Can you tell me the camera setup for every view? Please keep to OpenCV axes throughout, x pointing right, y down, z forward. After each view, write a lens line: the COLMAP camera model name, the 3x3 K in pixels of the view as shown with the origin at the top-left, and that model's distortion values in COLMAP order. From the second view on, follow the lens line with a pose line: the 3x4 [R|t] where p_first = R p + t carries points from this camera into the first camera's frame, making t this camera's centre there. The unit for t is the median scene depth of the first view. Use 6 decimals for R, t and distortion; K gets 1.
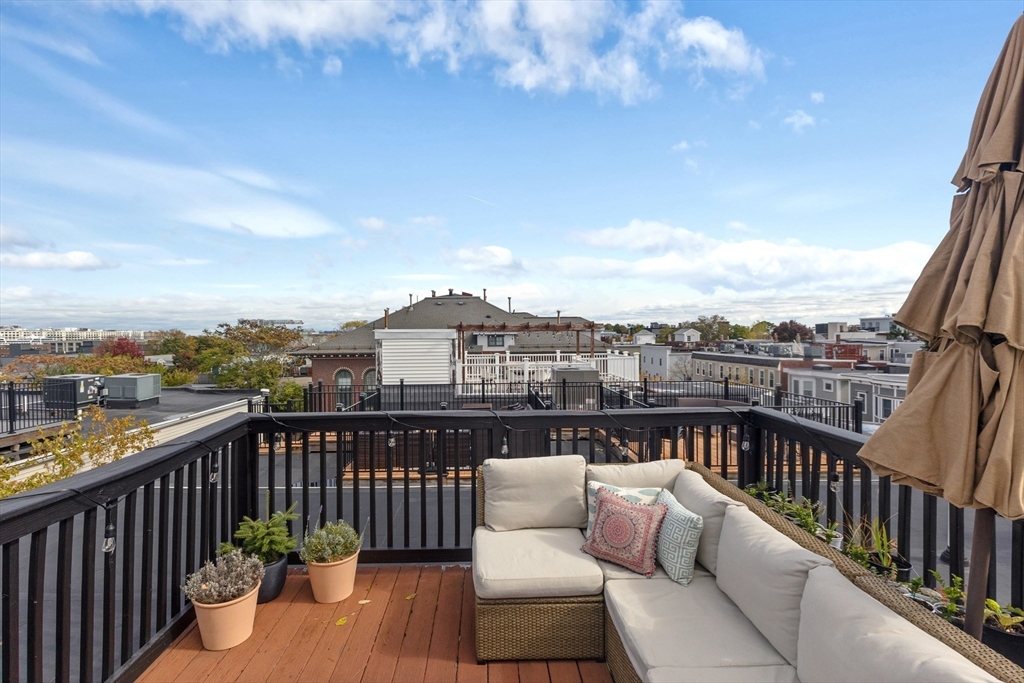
lens RADIAL K [[482.5, 0, 490.6], [0, 482.5, 342.5], [0, 0, 1]] dist [0.012248, -0.000200]
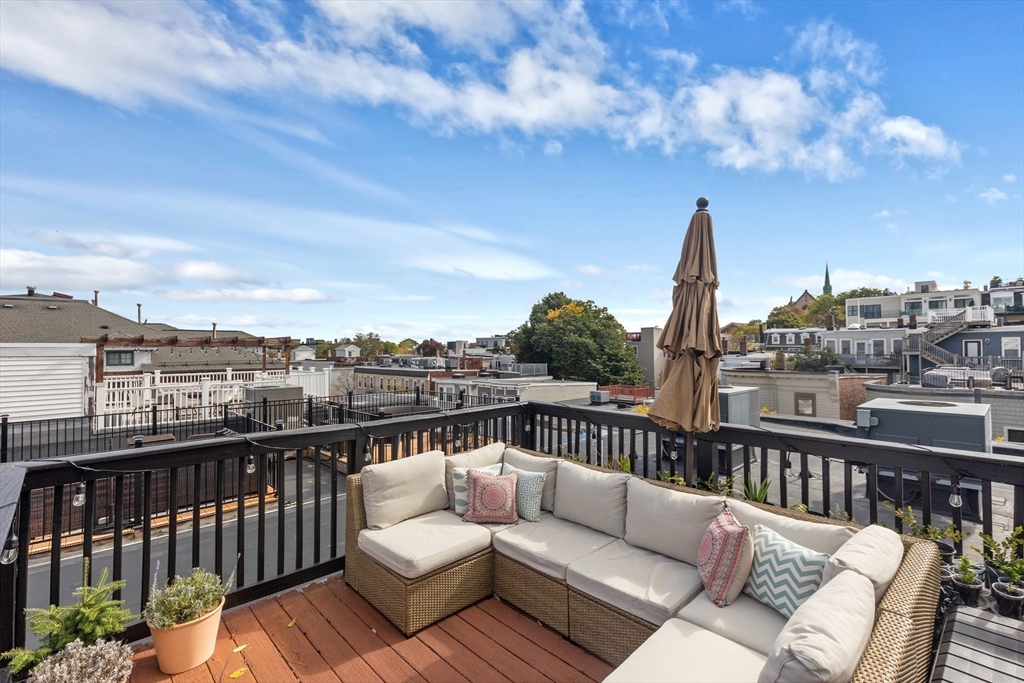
lens RADIAL K [[470.4, 0, 514.2], [0, 470.4, 339.9], [0, 0, 1]] dist [0.009710, 0.000073]
pose [[0.734098, 0.014395, 0.678891, -0.118512], [0.011517, 0.999368, -0.033644, -0.000597], [-0.678946, 0.032517, 0.733468, -0.002691]]
